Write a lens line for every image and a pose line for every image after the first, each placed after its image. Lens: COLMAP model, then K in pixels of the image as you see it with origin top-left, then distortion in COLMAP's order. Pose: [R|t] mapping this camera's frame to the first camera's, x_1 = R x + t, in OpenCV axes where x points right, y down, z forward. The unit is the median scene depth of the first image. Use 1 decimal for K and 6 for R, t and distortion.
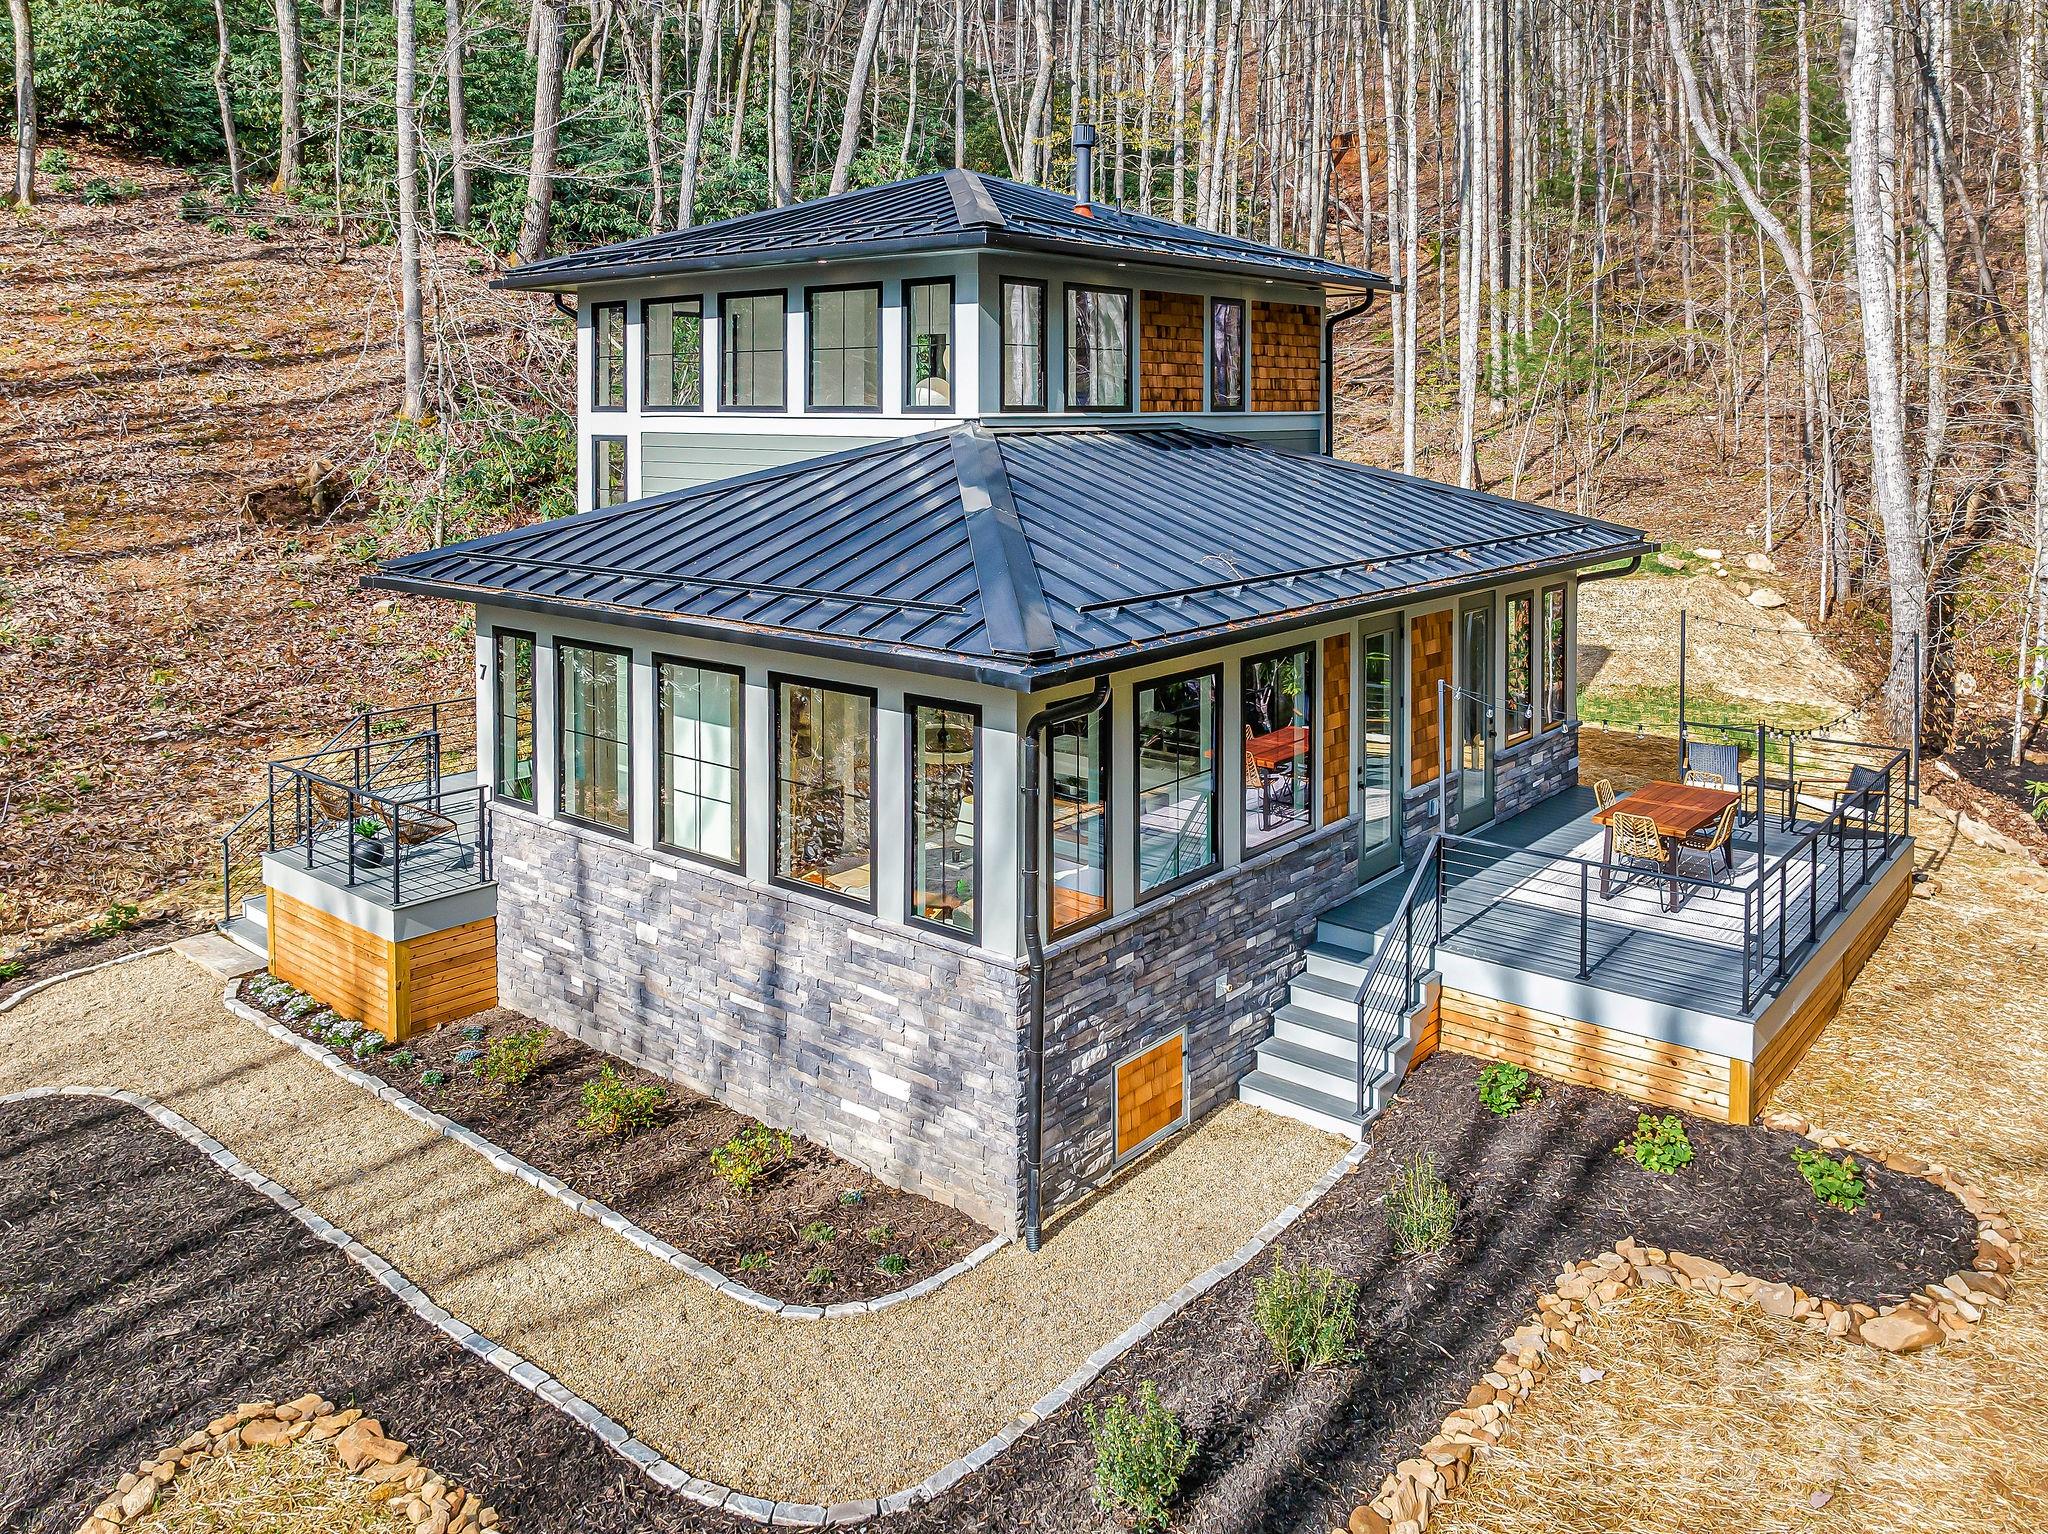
lens RADIAL K [[1504.3, 0, 1024.2], [0, 1504.3, 427.1], [0, 0, 1]] dist [-0.021554, 0.003076]
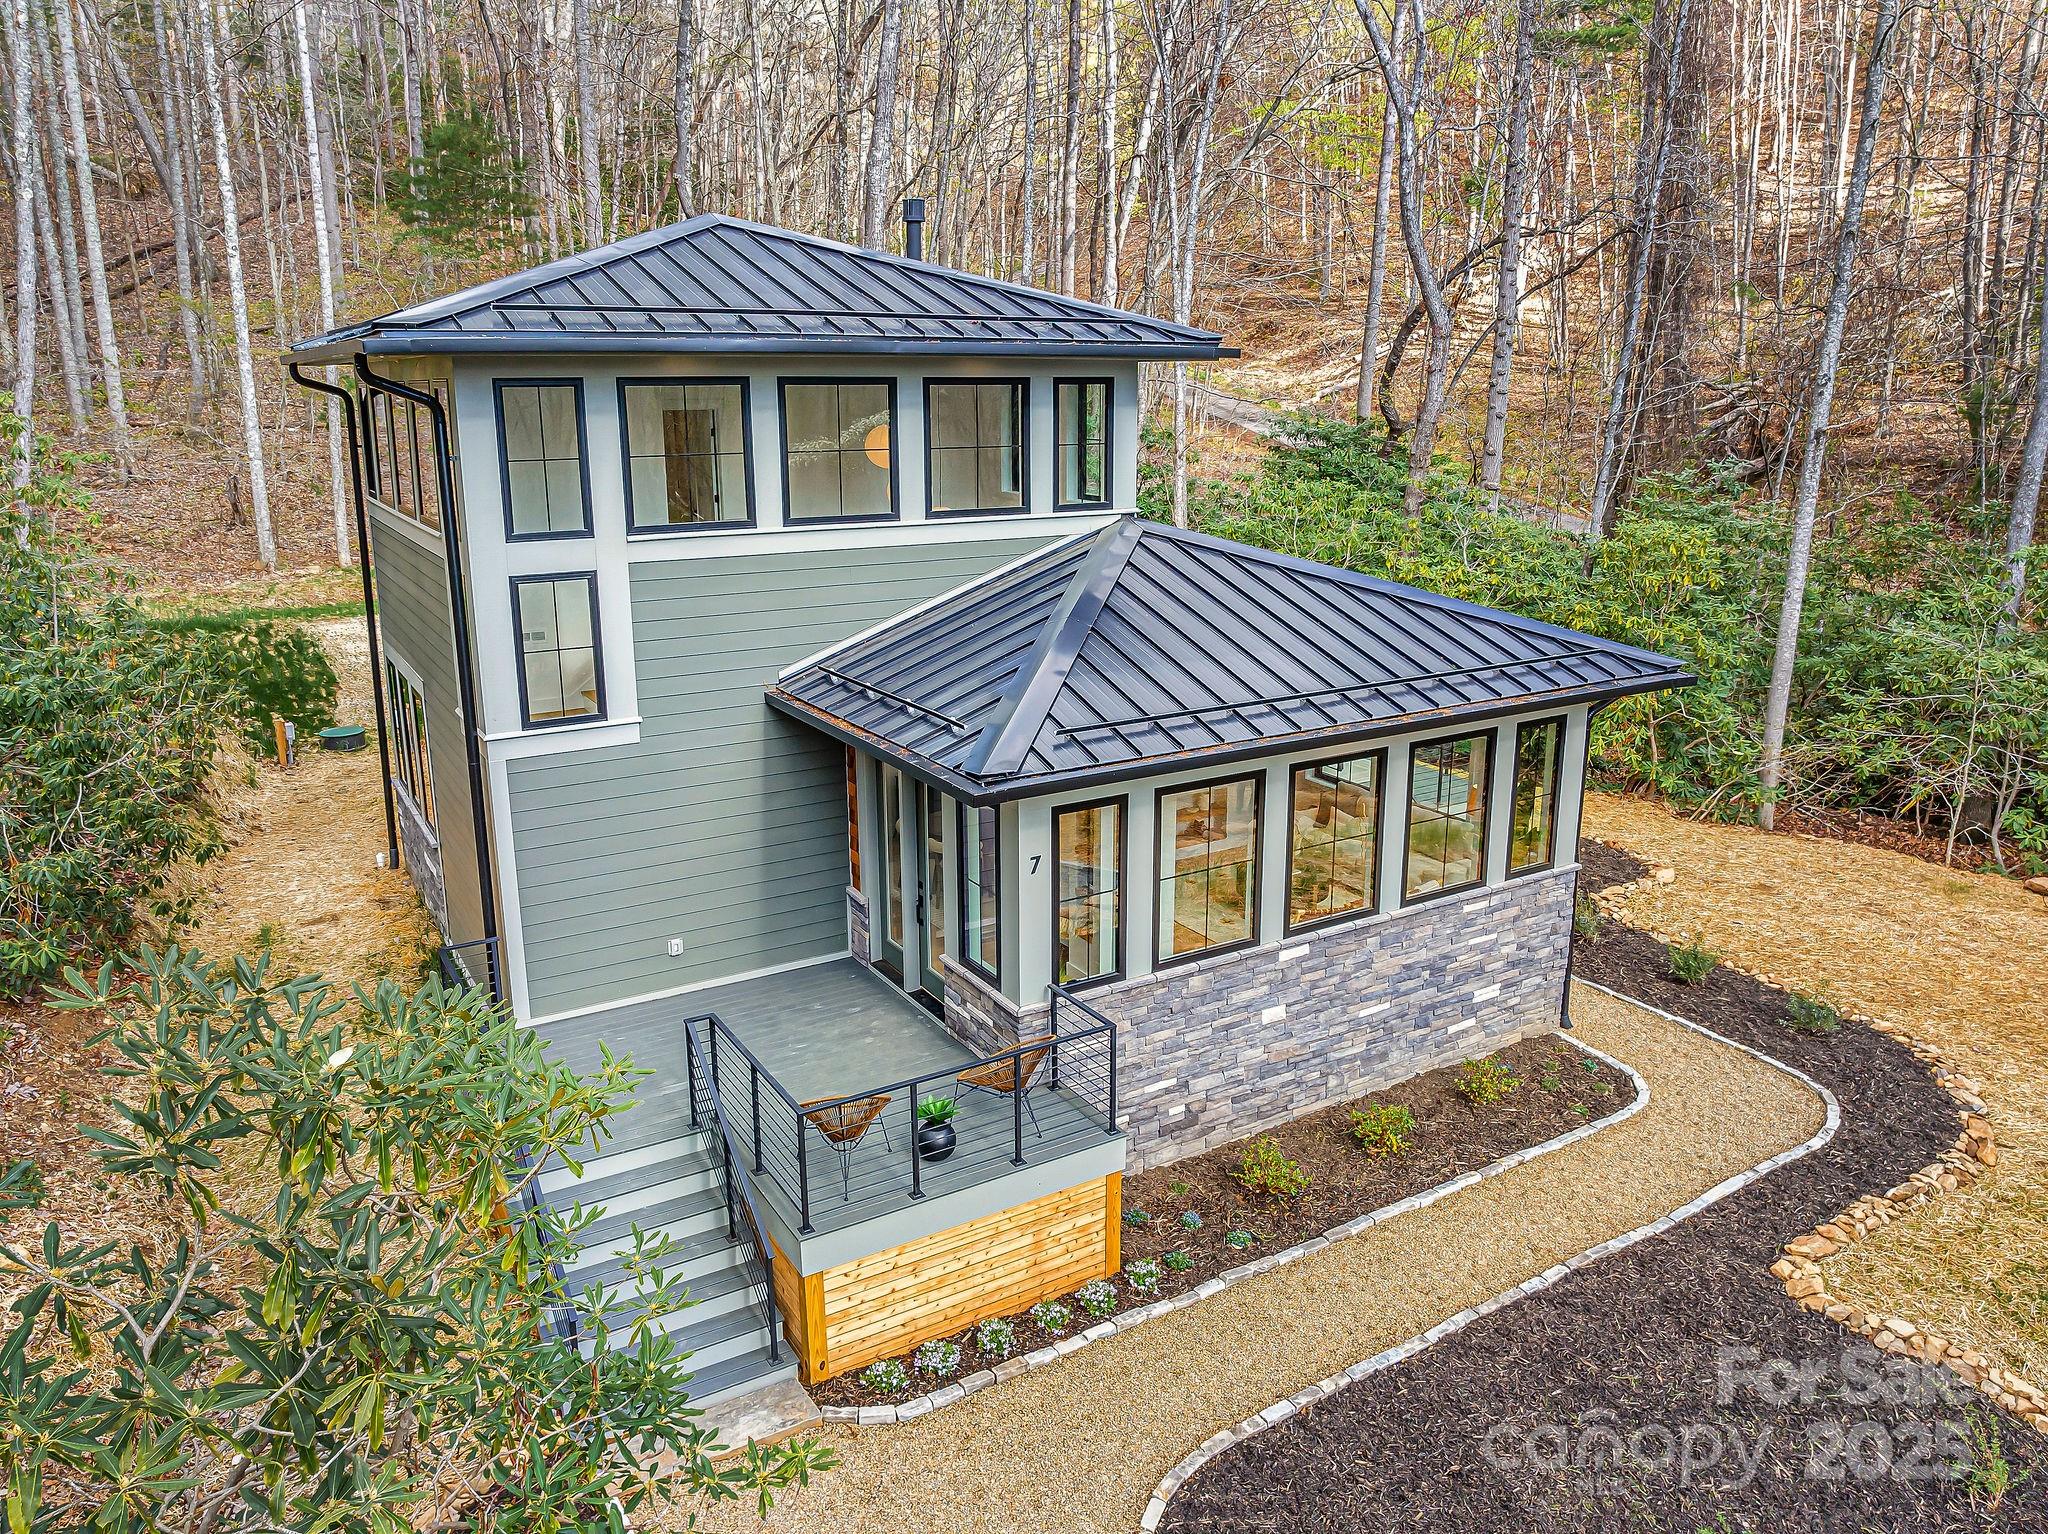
lens RADIAL K [[1427.4, 0, 1030.9], [0, 1427.4, 720.4], [0, 0, 1]] dist [-0.027725, -0.000237]
pose [[0.329740, -0.213708, 0.919566, -1.097540], [0.010327, 0.974800, 0.222841, -0.096608], [-0.944015, -0.063983, 0.323637, 0.754748]]
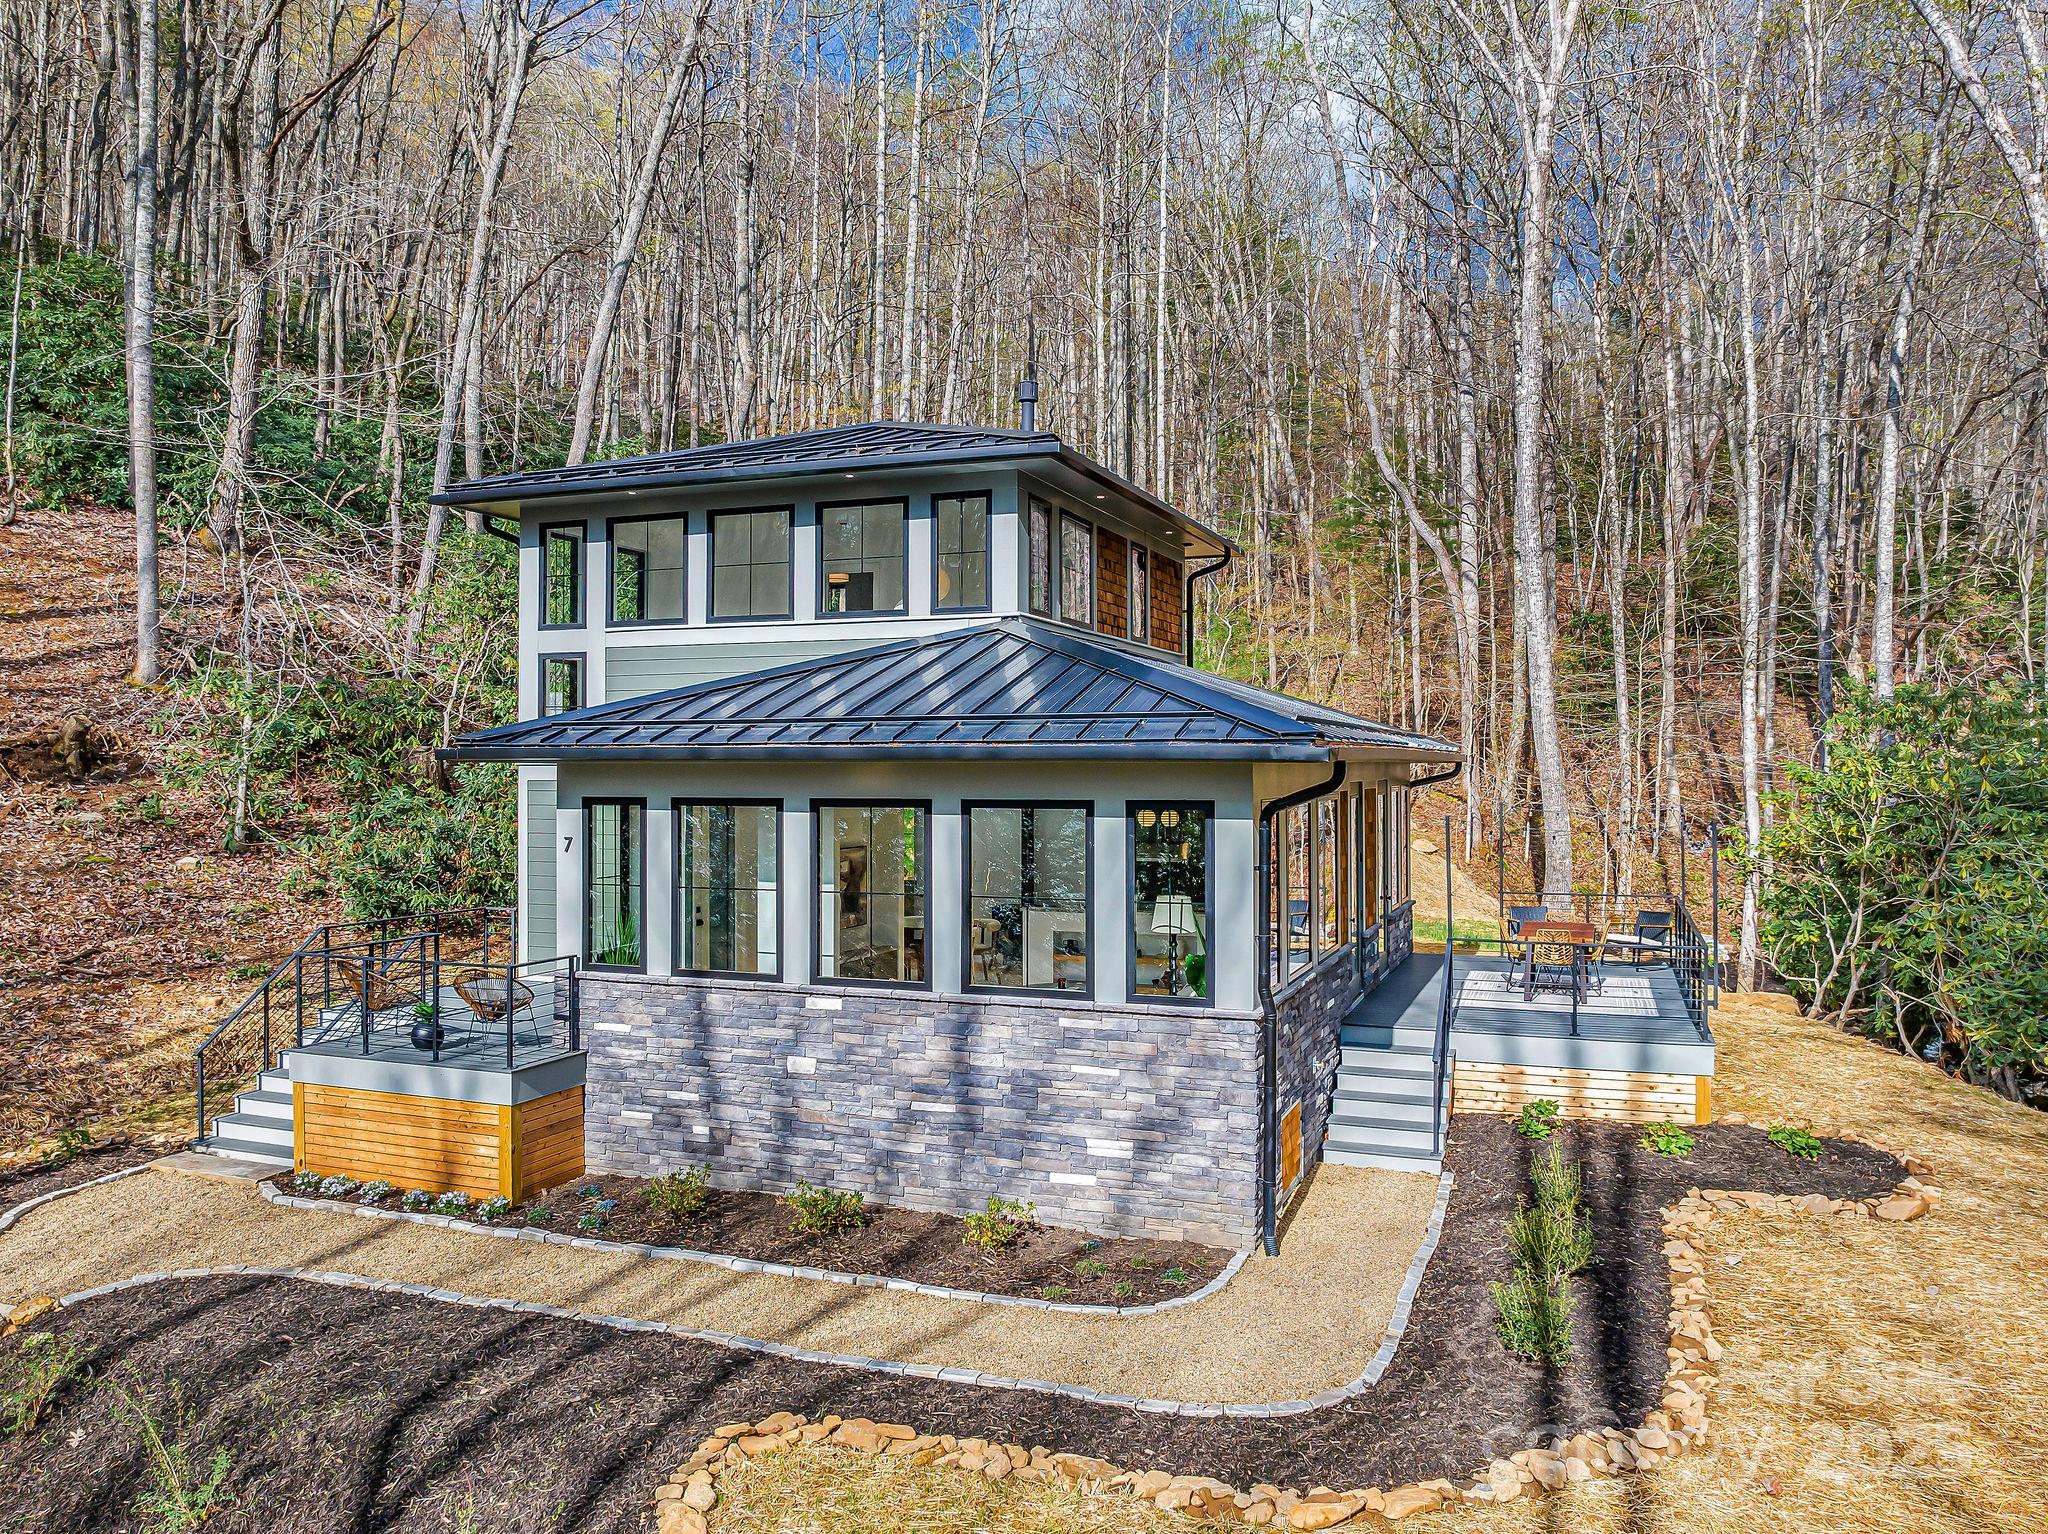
lens RADIAL K [[1423.0, 0, 1024.0], [0, 1423.0, 767.0], [0, 0, 1]] dist [-0.025685, 0.003756]
pose [[0.947502, 0.005365, 0.319706, -0.379573], [-0.001213, 0.999912, -0.013185, 0.125404], [-0.319749, 0.012105, 0.947425, -0.003499]]
